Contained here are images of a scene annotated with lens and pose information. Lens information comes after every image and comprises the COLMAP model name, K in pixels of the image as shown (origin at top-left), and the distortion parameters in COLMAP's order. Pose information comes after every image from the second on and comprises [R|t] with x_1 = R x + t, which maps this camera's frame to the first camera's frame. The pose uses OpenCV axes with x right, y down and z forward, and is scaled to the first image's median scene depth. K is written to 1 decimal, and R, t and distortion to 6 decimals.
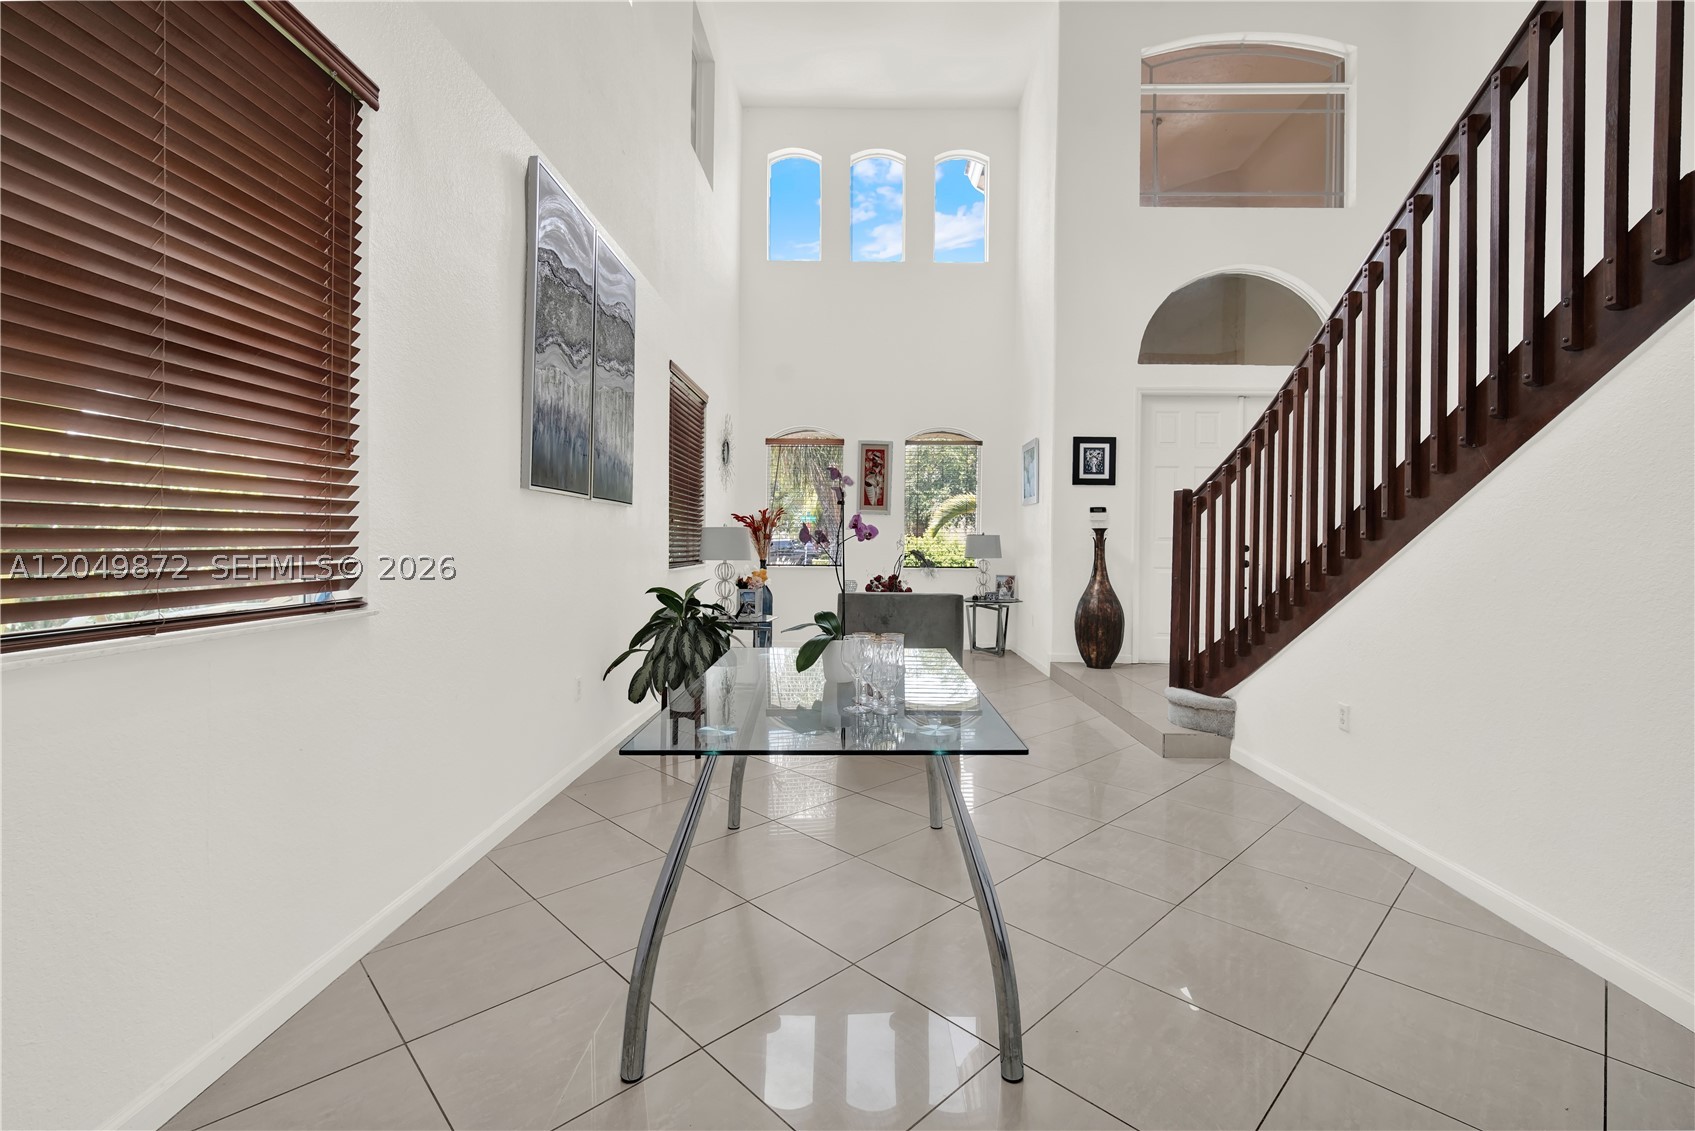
lens RADIAL K [[744.0, 0, 840.9], [0, 744.0, 552.4], [0, 0, 1]] dist [-0.008843, 0.002474]
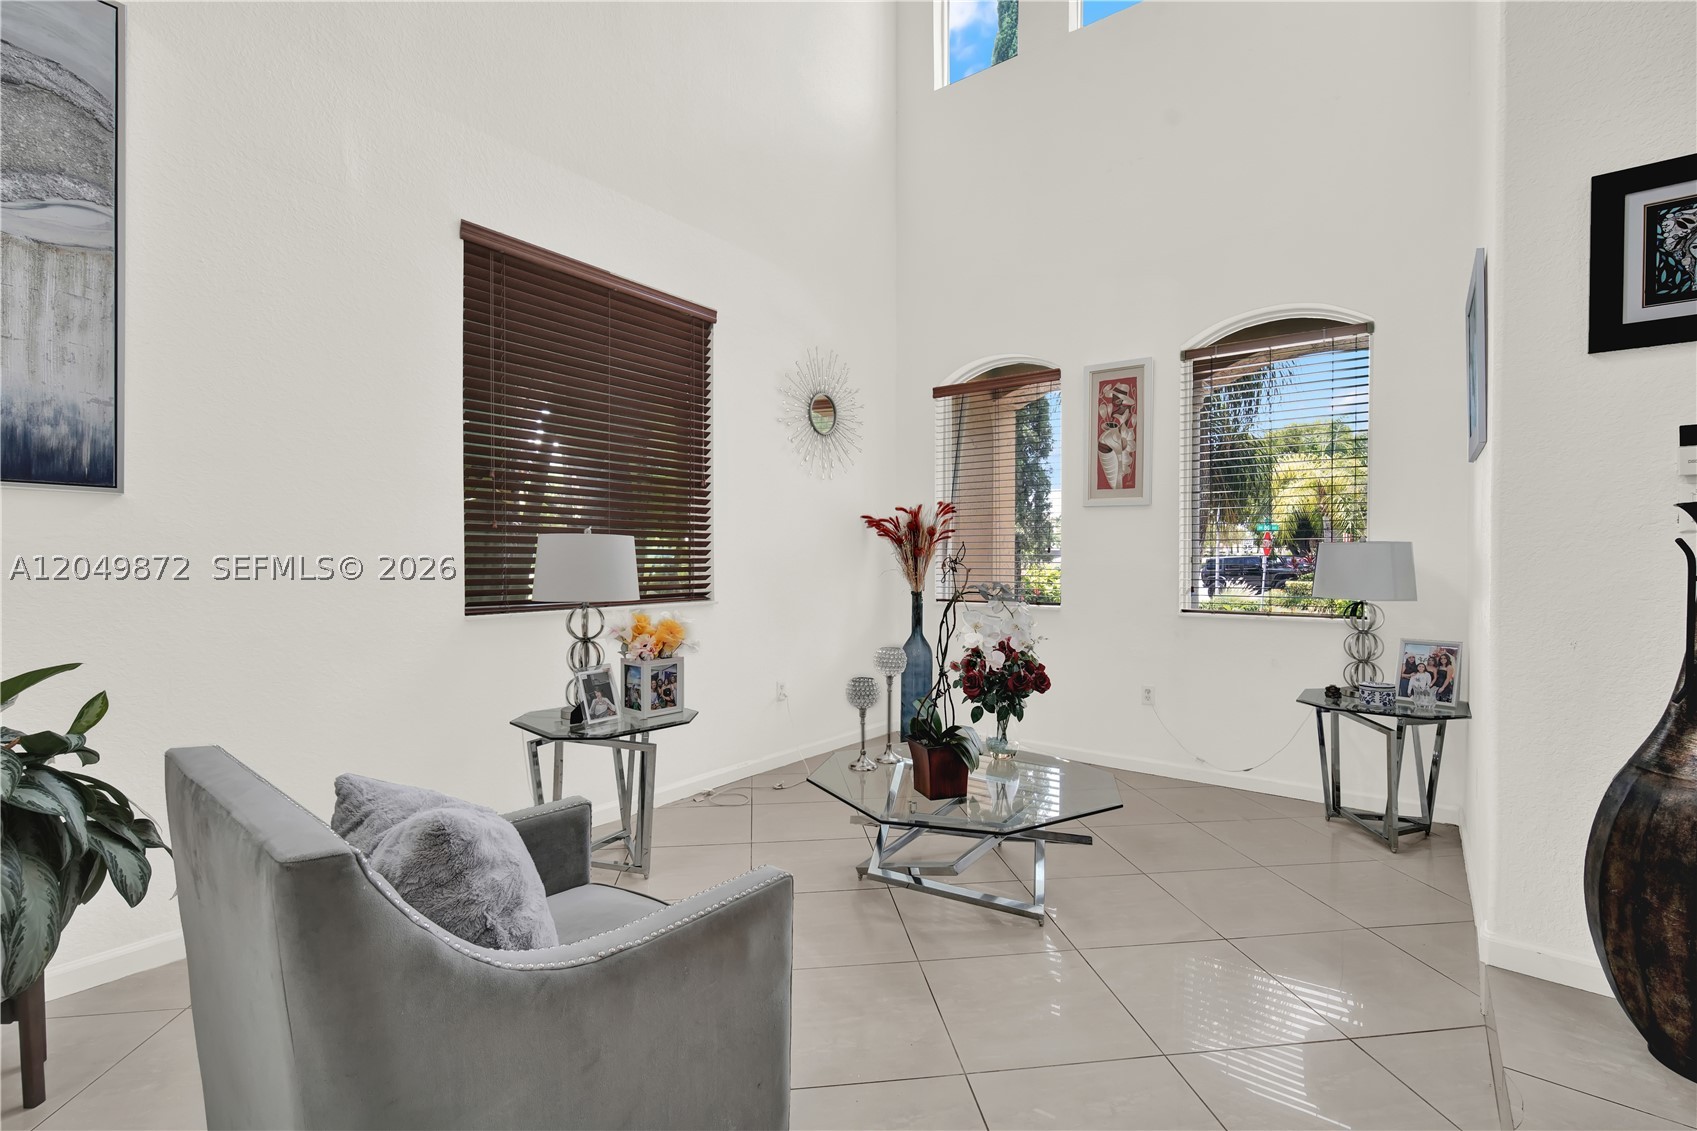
lens RADIAL K [[744.9, 0, 843.6], [0, 744.9, 565.4], [0, 0, 1]] dist [-0.008843, 0.002474]
pose [[0.807162, -0.001228, -0.590328, 0.203507], [-0.001912, 0.999987, -0.004694, -0.008292], [0.590326, 0.004917, 0.807150, 0.499940]]
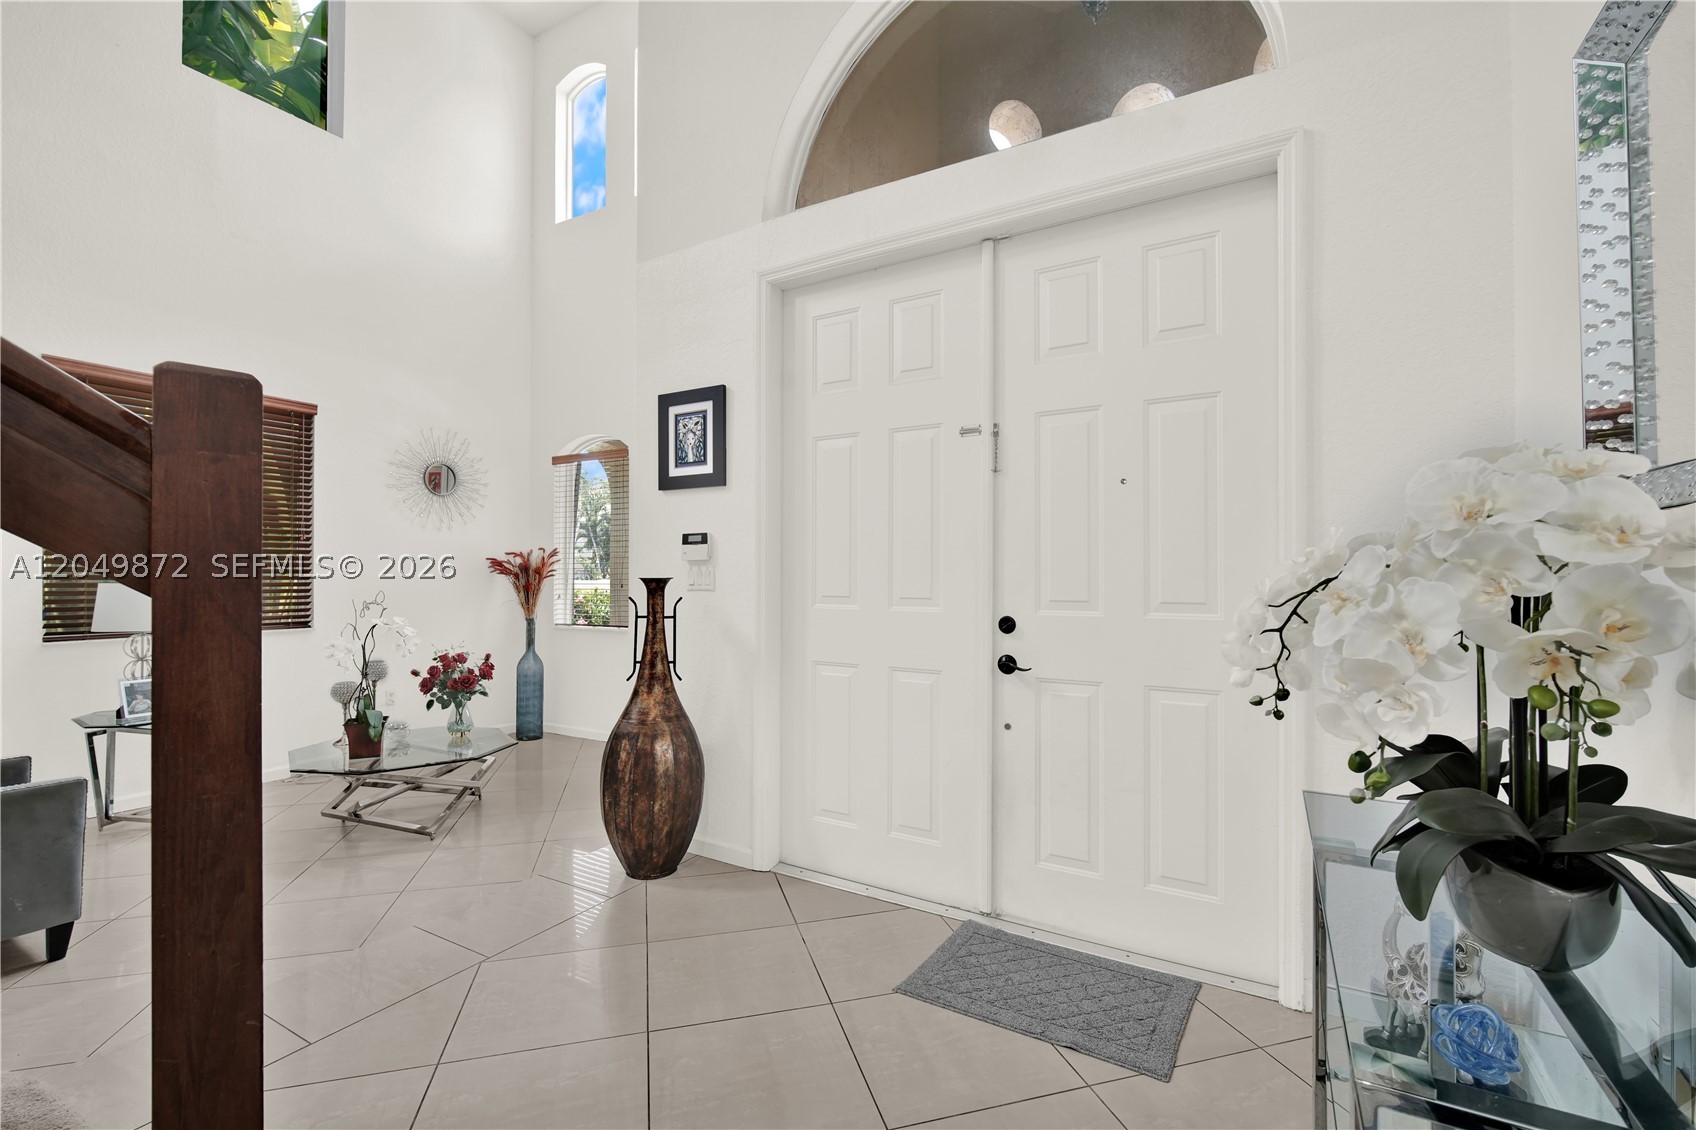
lens RADIAL K [[744.5, 0, 855.6], [0, 744.5, 567.2], [0, 0, 1]] dist [-0.008843, 0.002474]
pose [[0.882536, -0.014123, -0.470033, 0.540121], [0.001387, 0.999623, -0.027431, -0.020475], [0.470243, 0.023557, 0.882222, 0.503980]]
